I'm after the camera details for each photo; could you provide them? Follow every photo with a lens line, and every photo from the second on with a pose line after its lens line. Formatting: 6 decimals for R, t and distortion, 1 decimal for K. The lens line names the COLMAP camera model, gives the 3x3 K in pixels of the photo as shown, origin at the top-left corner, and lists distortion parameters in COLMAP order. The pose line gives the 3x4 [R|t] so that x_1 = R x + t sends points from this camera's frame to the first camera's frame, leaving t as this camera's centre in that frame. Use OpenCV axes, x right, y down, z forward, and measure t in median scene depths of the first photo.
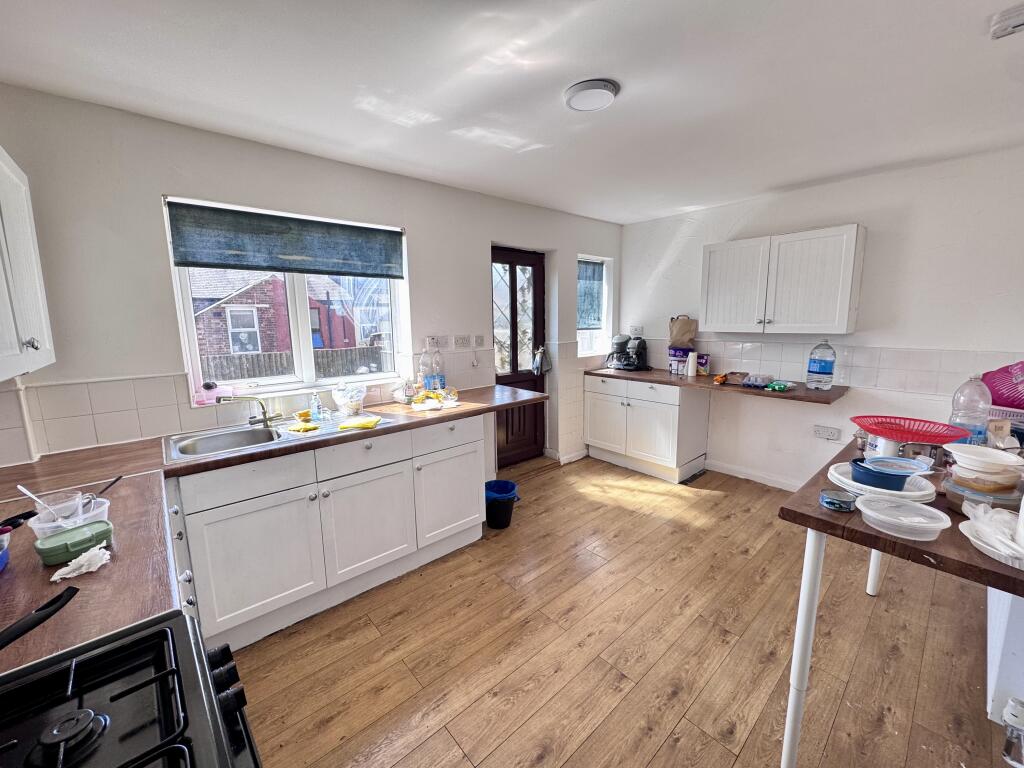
lens RADIAL K [[407.9, 0, 511.5], [0, 407.9, 382.6], [0, 0, 1]] dist [-0.000686, 0.000045]
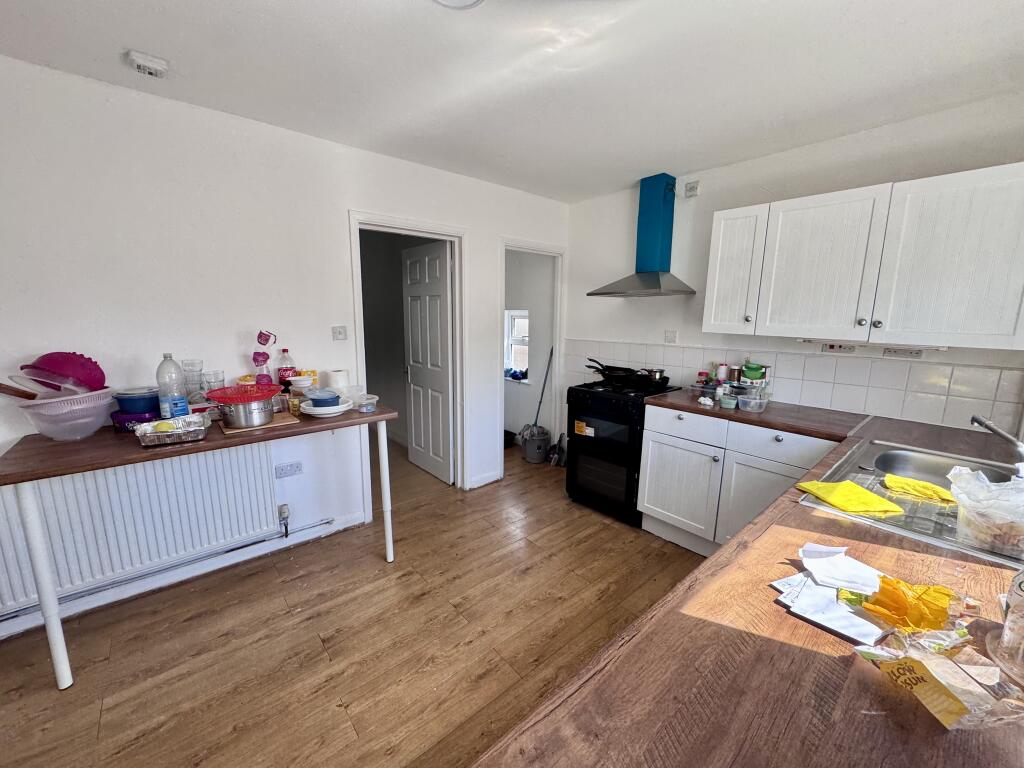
lens RADIAL K [[404.9, 0, 507.8], [0, 404.9, 381.9], [0, 0, 1]] dist [-0.000657, 0.000028]
pose [[-0.999726, 0.000984, 0.023401, 0.063458], [0.008563, 0.945305, 0.326074, -0.204615], [-0.021800, 0.326185, -0.945055, 1.325114]]
